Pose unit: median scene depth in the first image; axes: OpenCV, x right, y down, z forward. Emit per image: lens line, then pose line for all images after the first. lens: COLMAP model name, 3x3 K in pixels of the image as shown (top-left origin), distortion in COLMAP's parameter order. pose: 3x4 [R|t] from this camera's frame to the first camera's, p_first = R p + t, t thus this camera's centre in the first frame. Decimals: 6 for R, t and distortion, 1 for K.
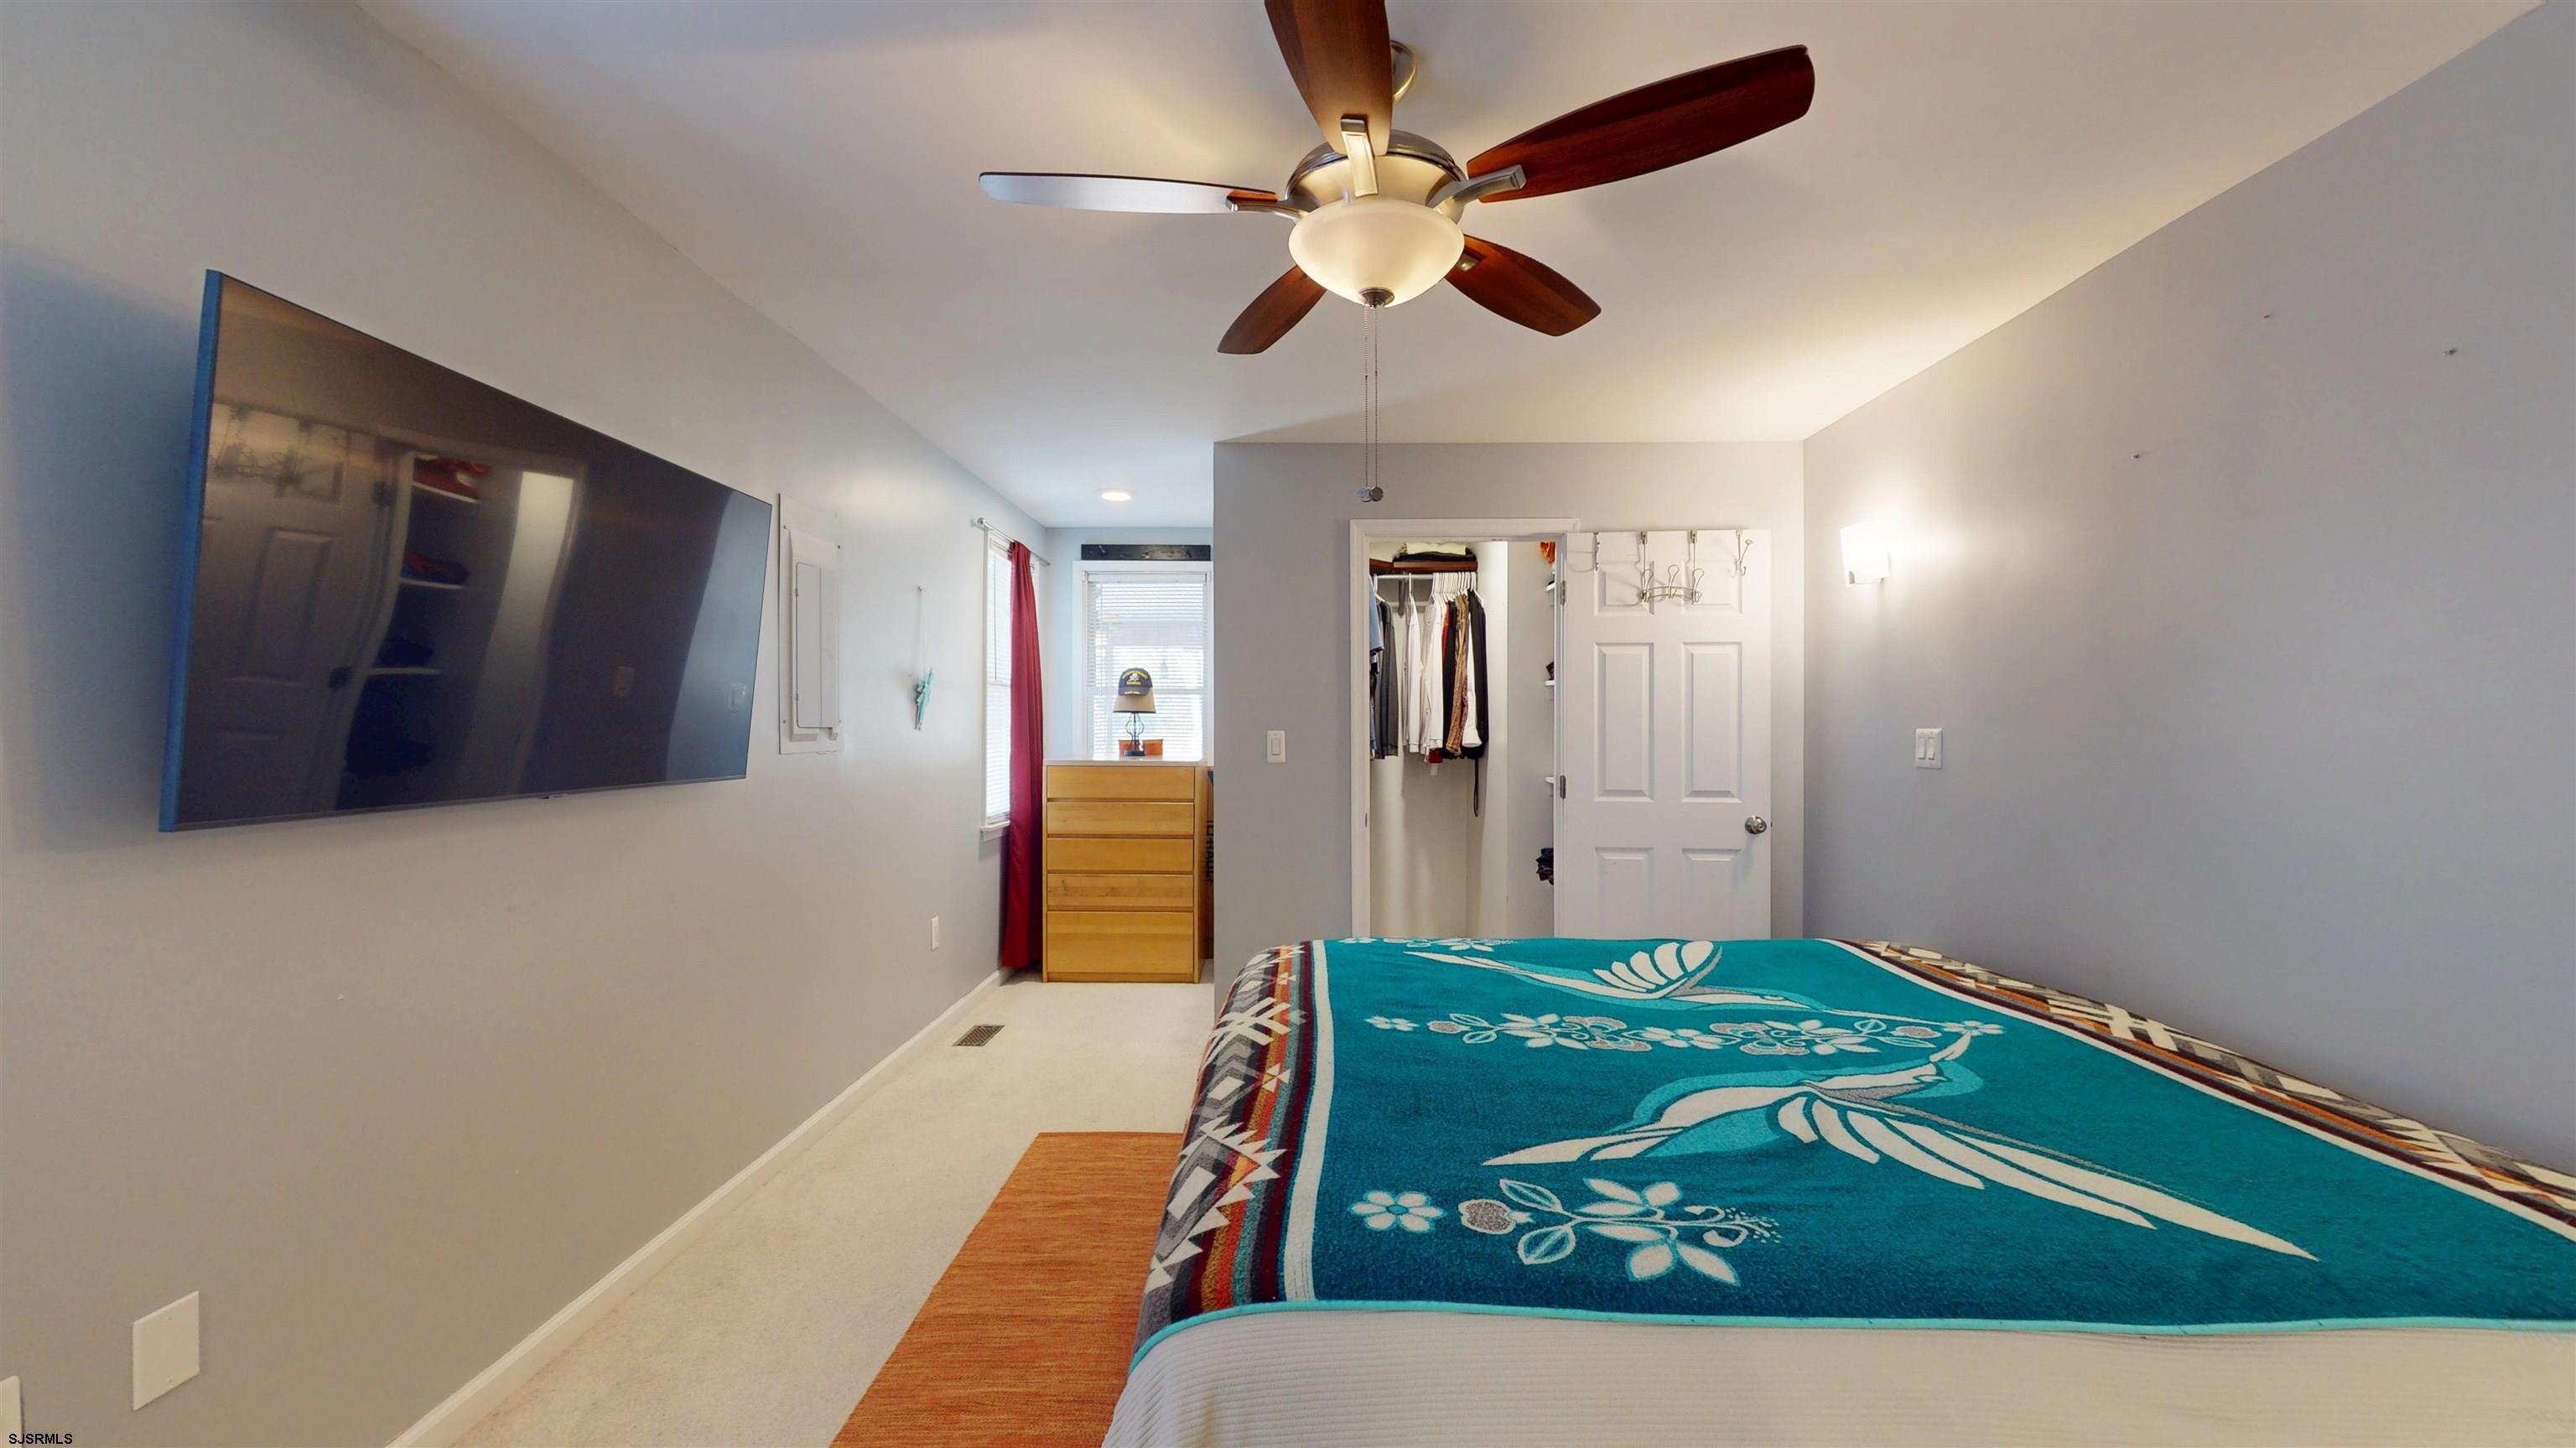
lens RADIAL K [[976.2, 0, 1301.4], [0, 976.2, 723.7], [0, 0, 1]] dist [0.011913, 0.000319]
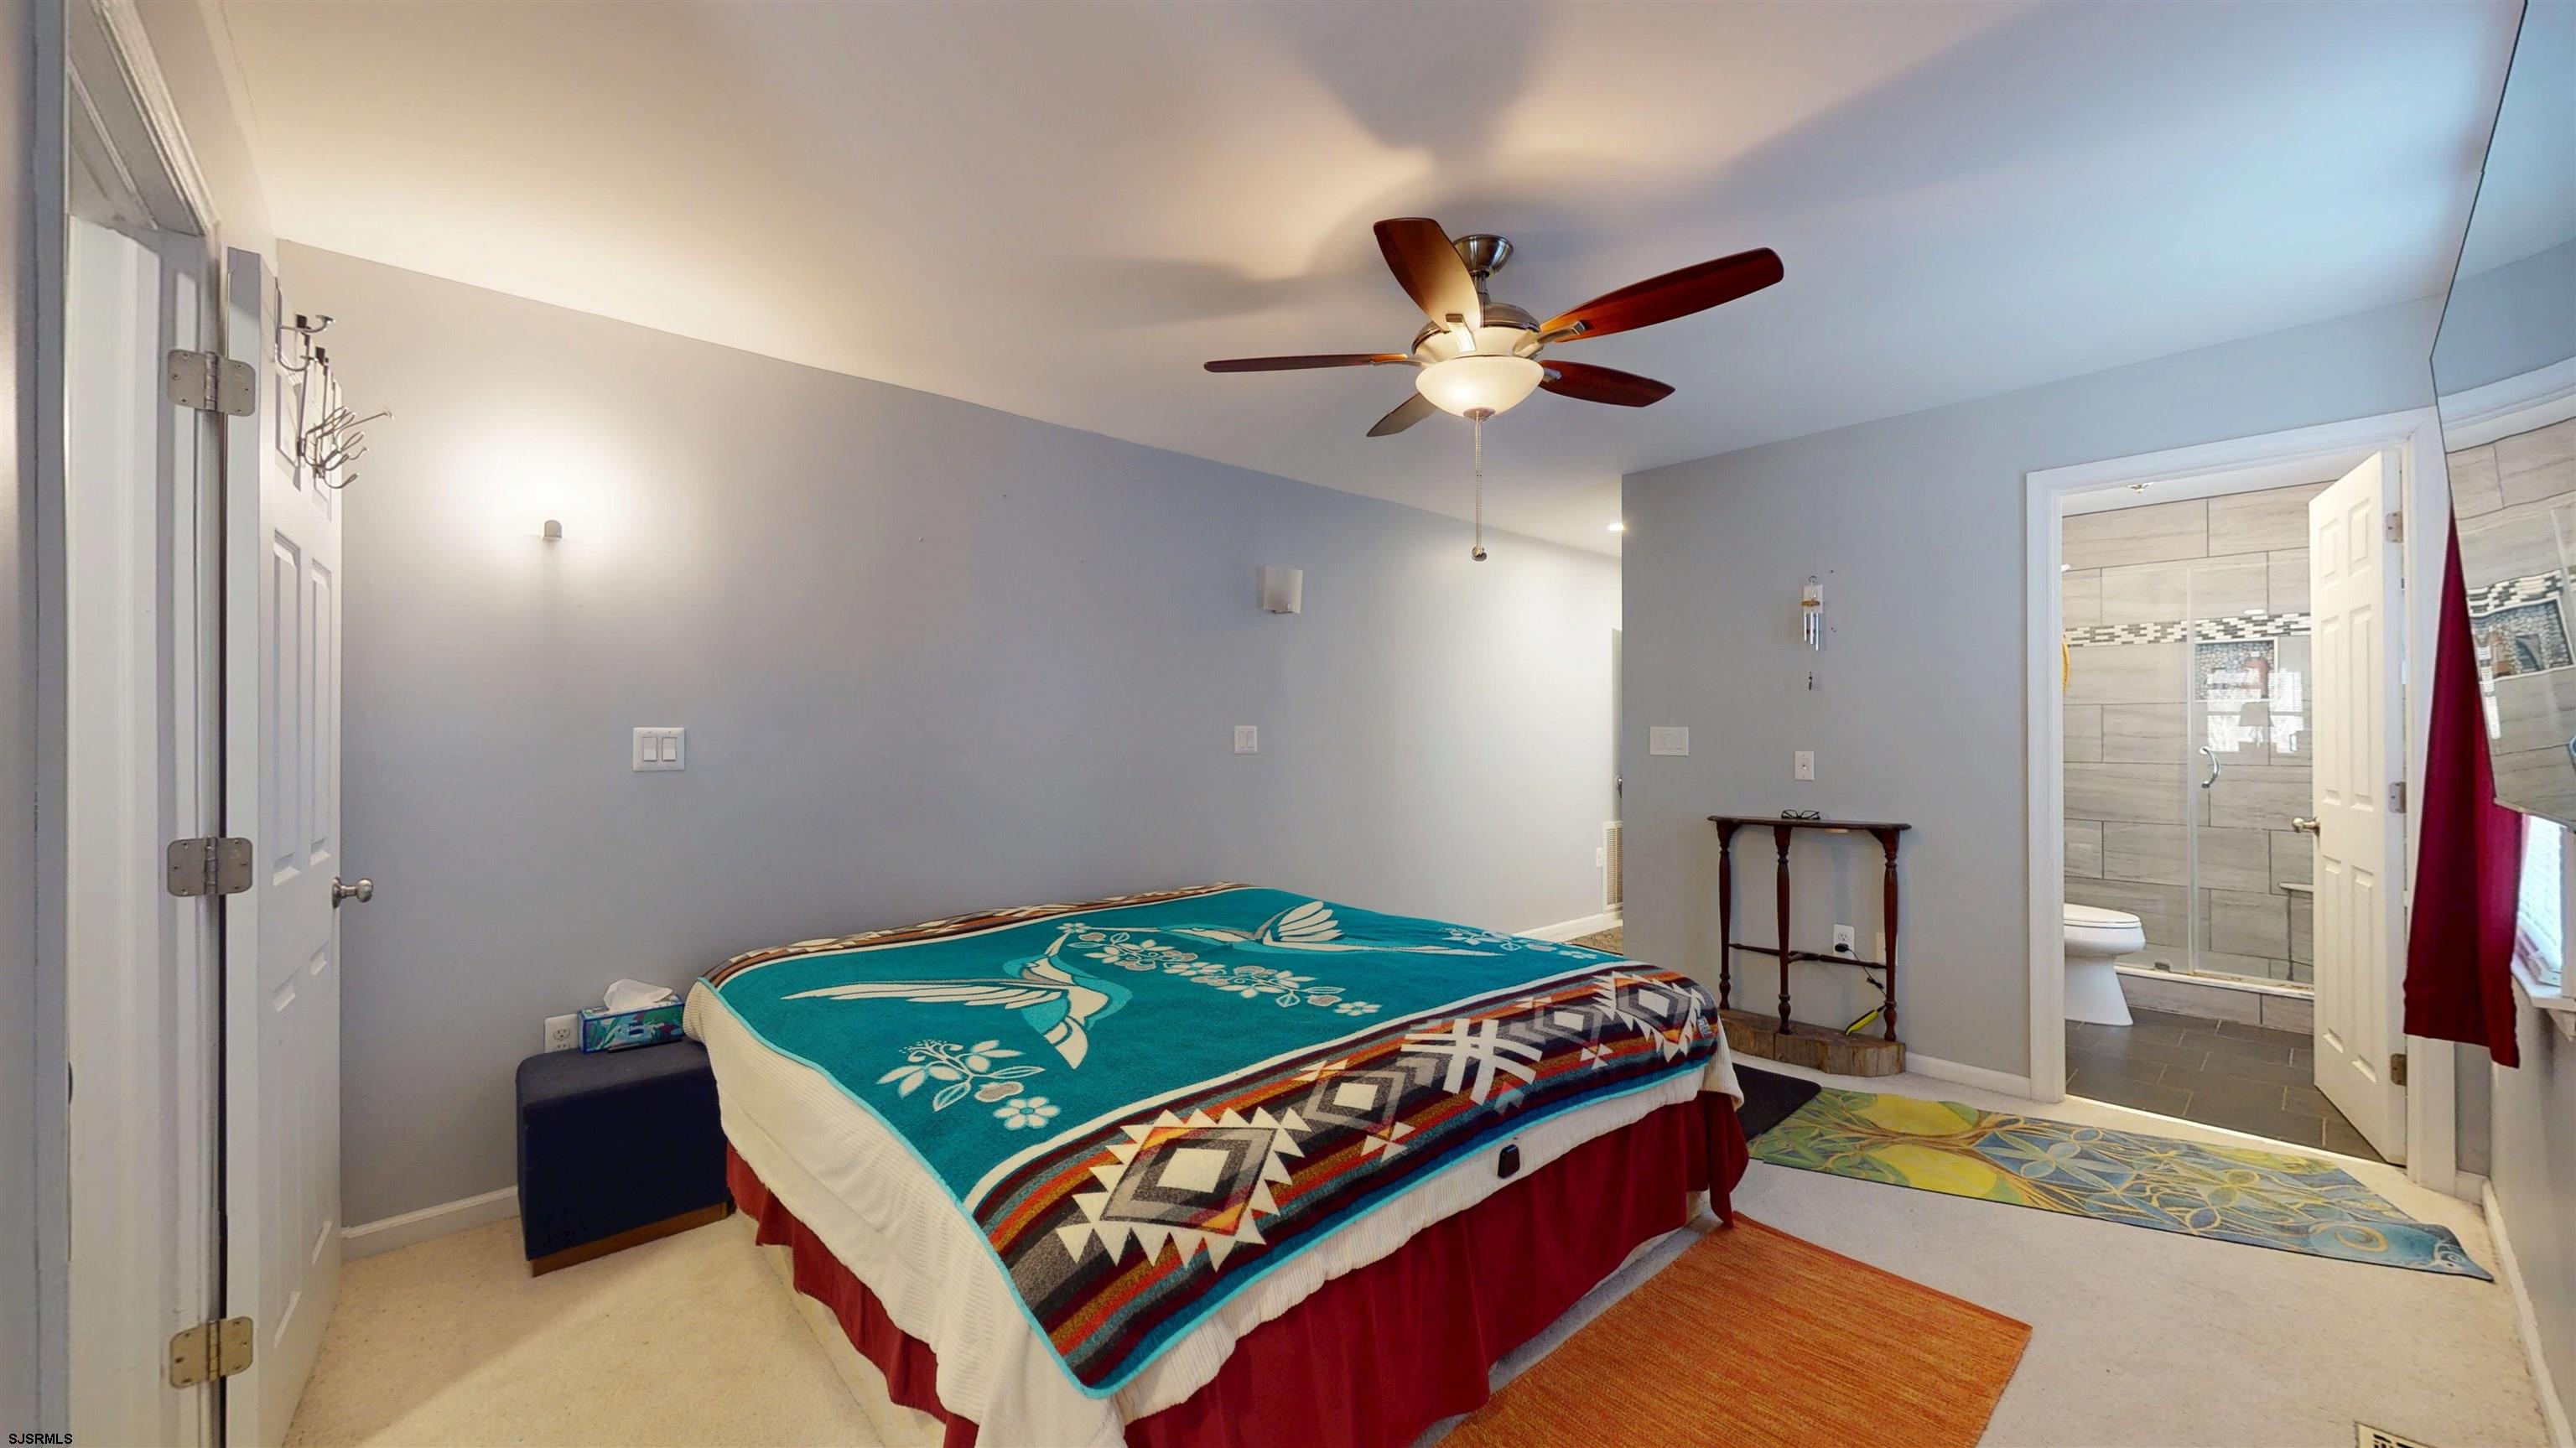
lens RADIAL K [[936.2, 0, 1283.7], [0, 936.2, 734.4], [0, 0, 1]] dist [-0.000701, -0.000254]
pose [[-0.673988, -0.000157, 0.738742, -0.577560], [-0.004057, 0.999986, -0.003488, 0.016576], [-0.738731, -0.005348, -0.673979, 1.686934]]
